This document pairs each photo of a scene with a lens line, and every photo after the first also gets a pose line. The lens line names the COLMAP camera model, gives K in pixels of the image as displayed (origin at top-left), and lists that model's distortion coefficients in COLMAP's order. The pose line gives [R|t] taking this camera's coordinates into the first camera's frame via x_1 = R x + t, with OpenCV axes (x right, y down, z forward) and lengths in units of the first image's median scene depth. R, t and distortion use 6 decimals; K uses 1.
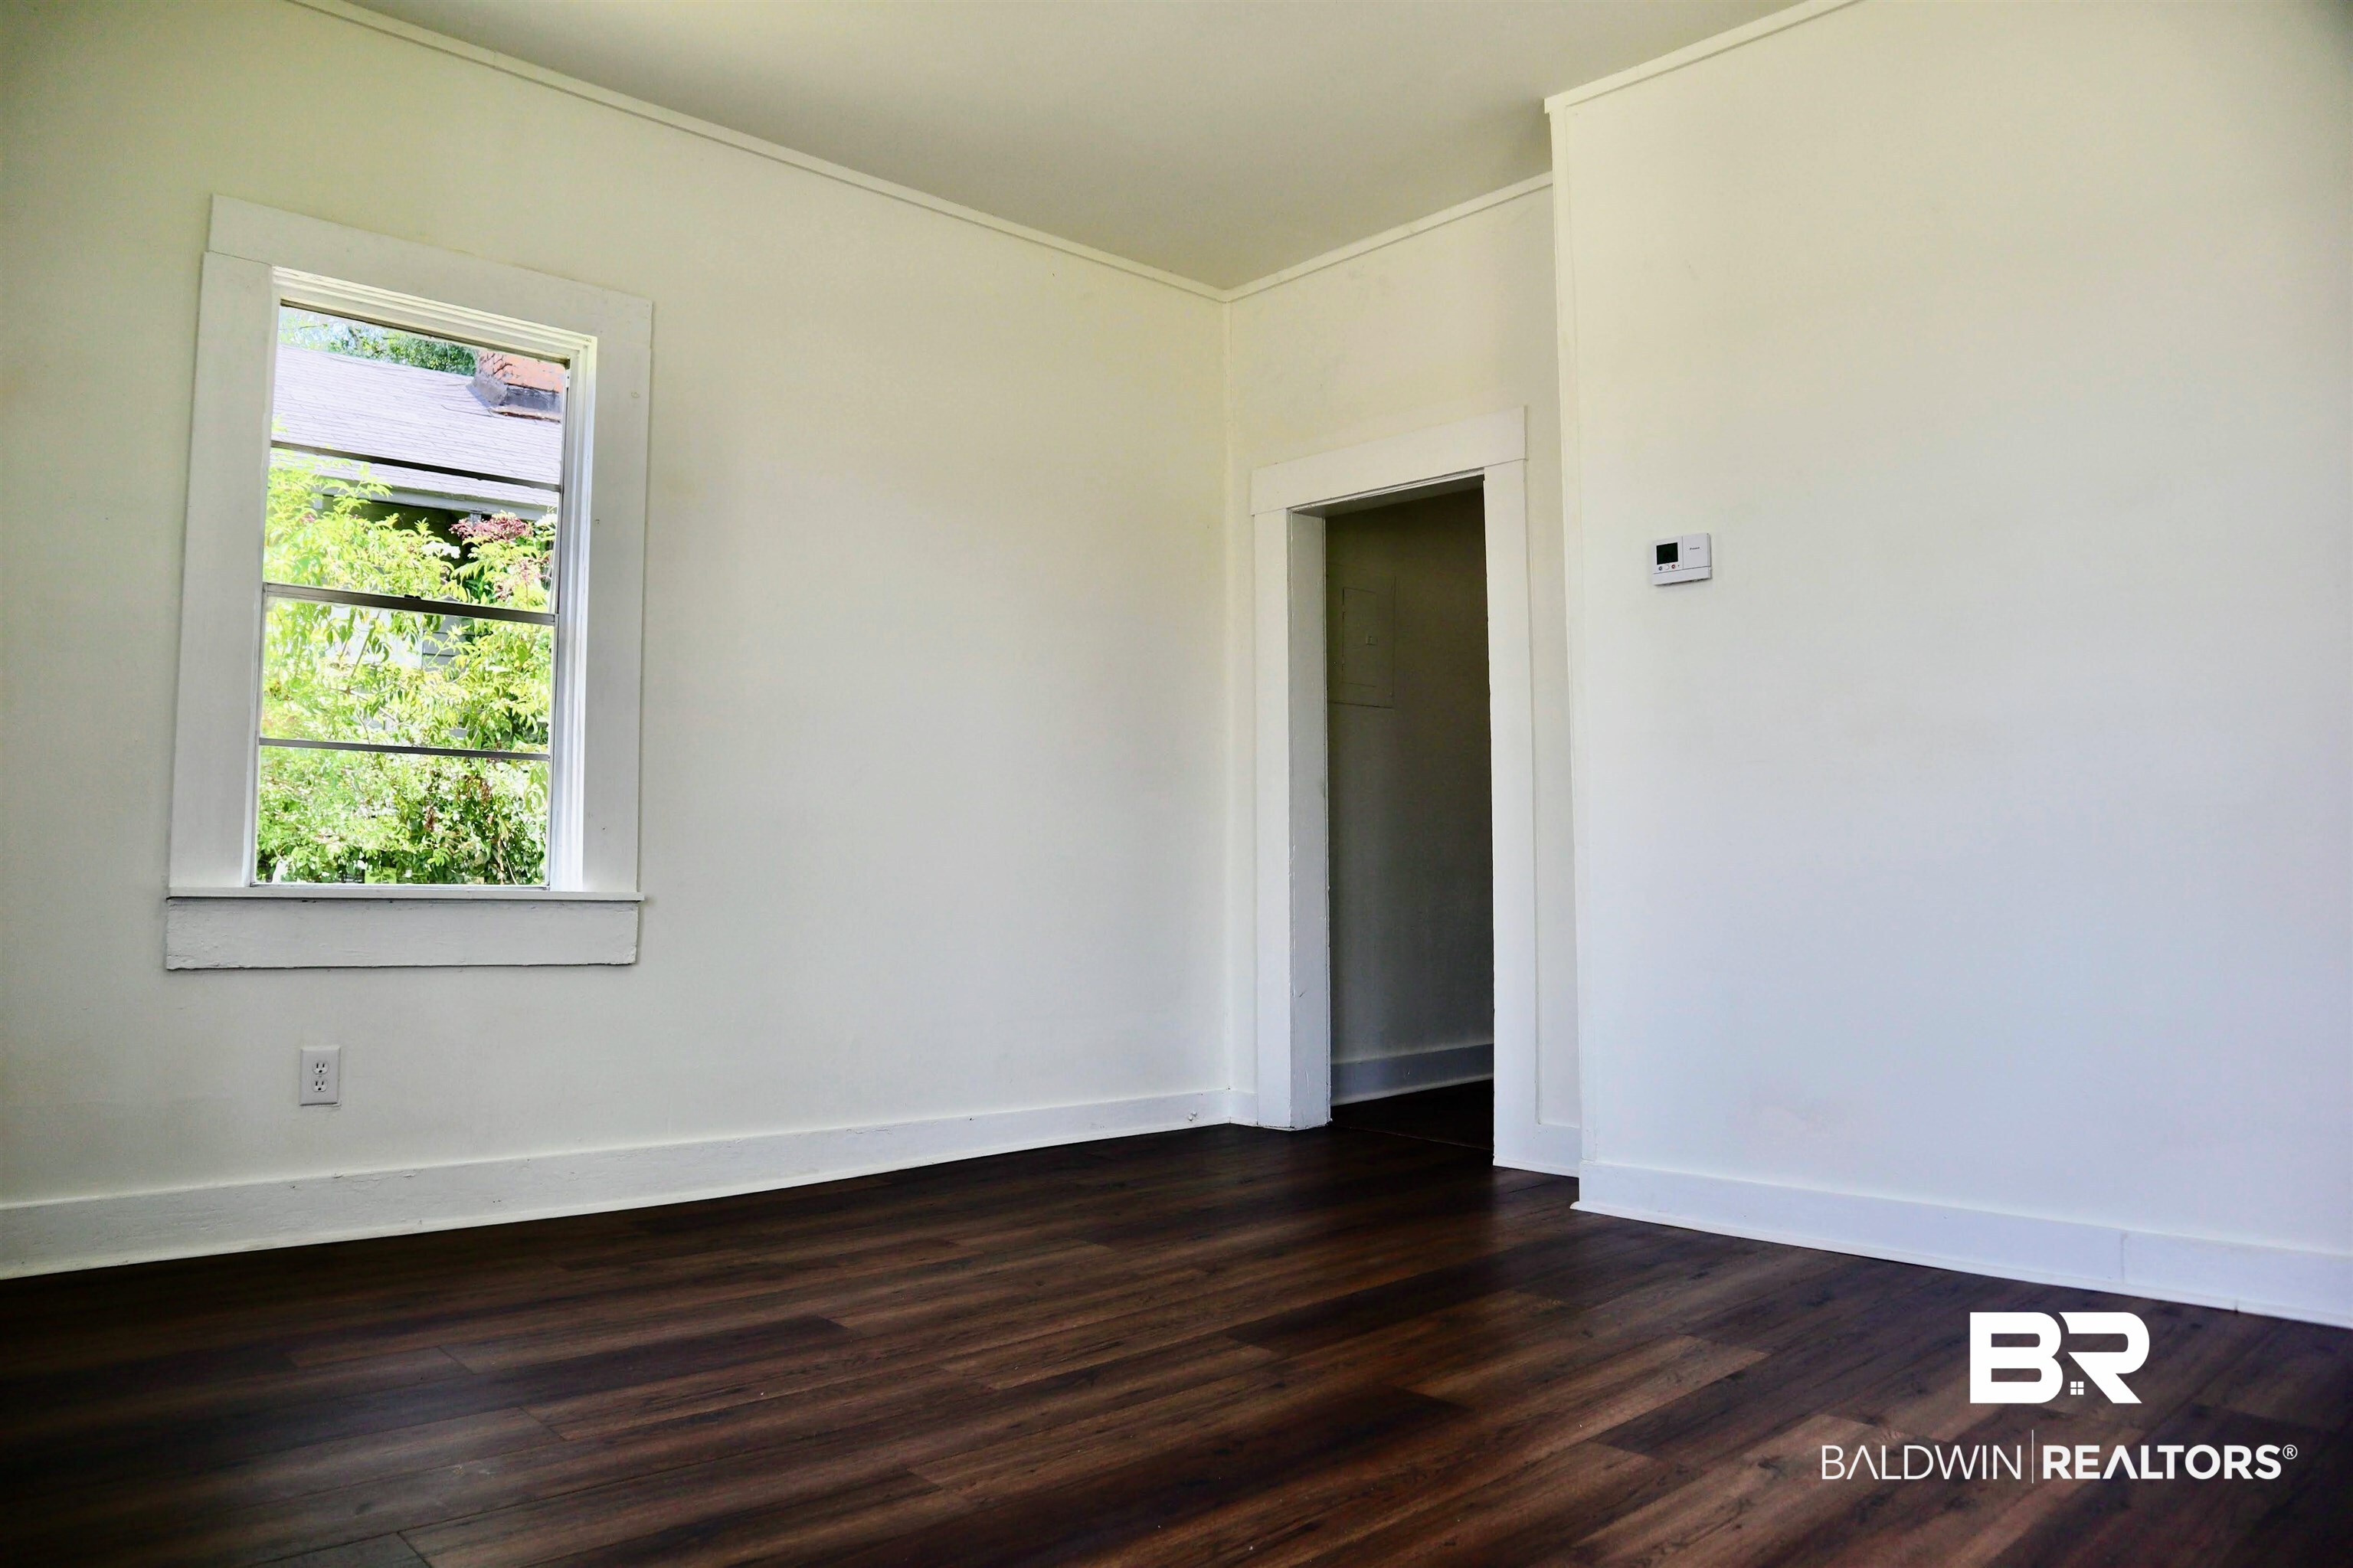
lens RADIAL K [[1596.3, 0, 1173.3], [0, 1596.3, 782.1], [0, 0, 1]] dist [-0.110858, 0.057443]
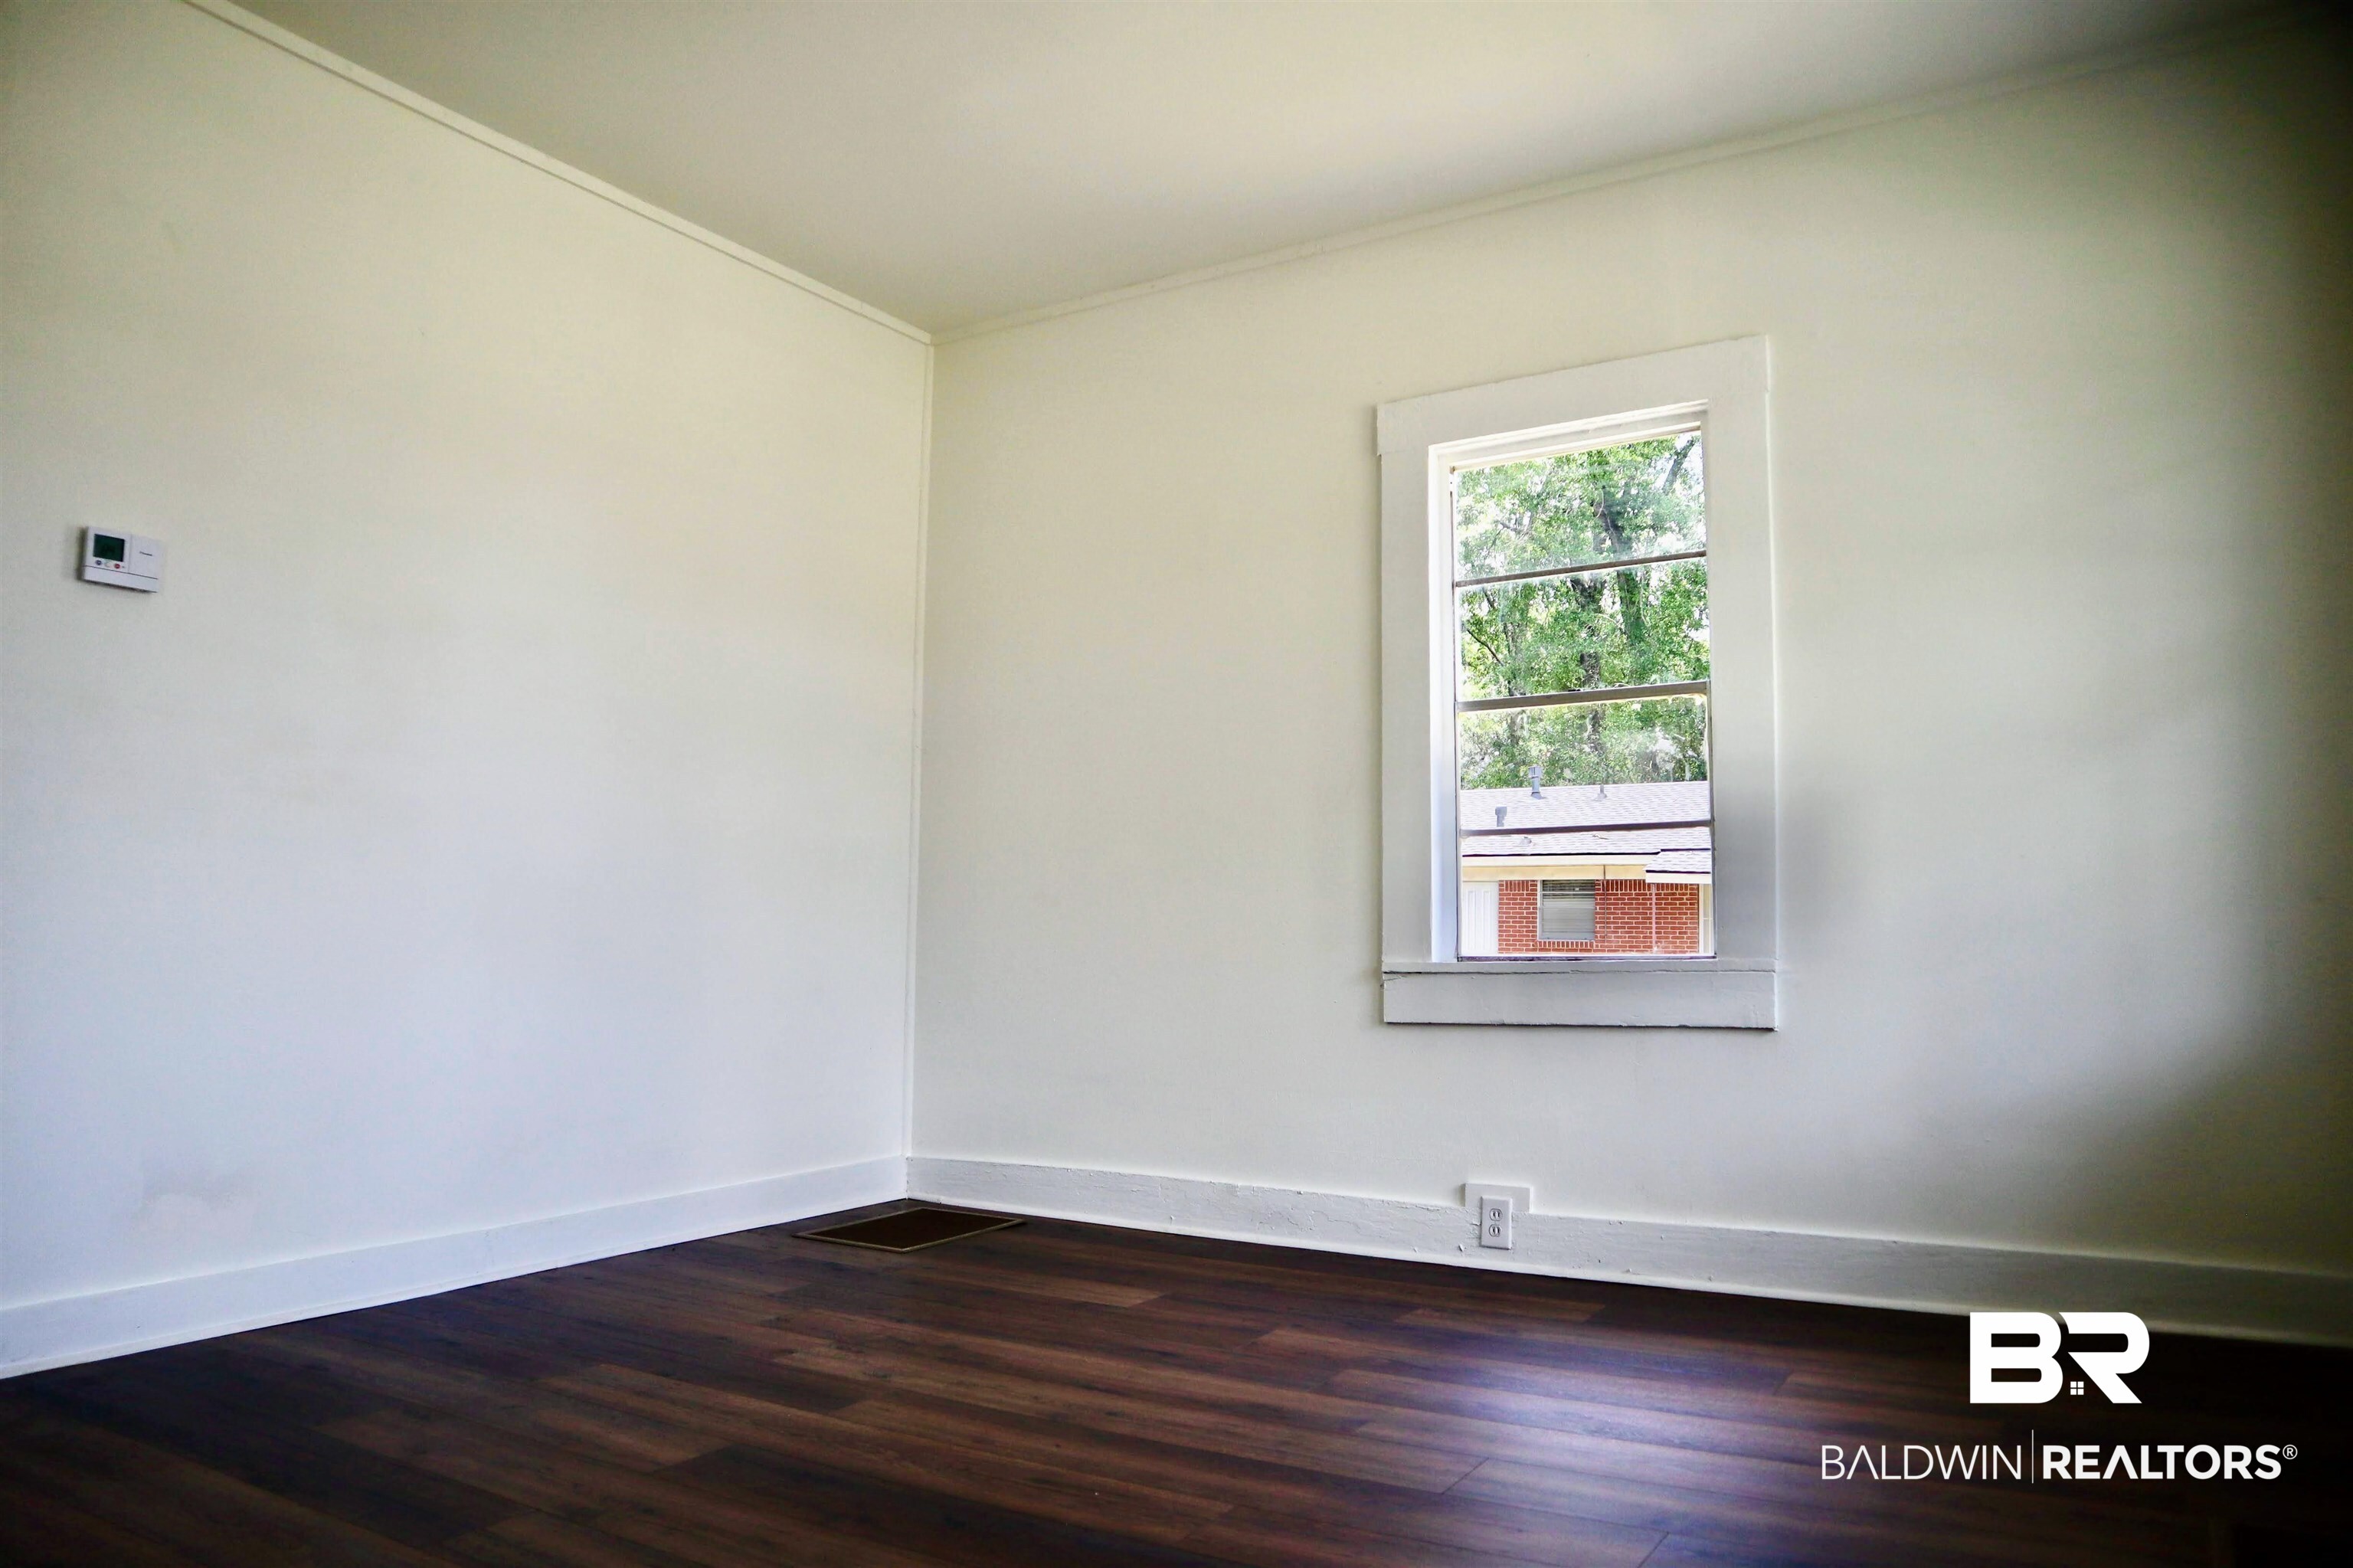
lens RADIAL K [[1596.3, 0, 1173.3], [0, 1596.3, 782.1], [0, 0, 1]] dist [-0.110858, 0.057443]
pose [[-0.261335, 0.092626, 0.960794, -1.006042], [-0.065142, 0.991423, -0.113298, 0.056240], [-0.963048, -0.092196, -0.253060, 1.085493]]
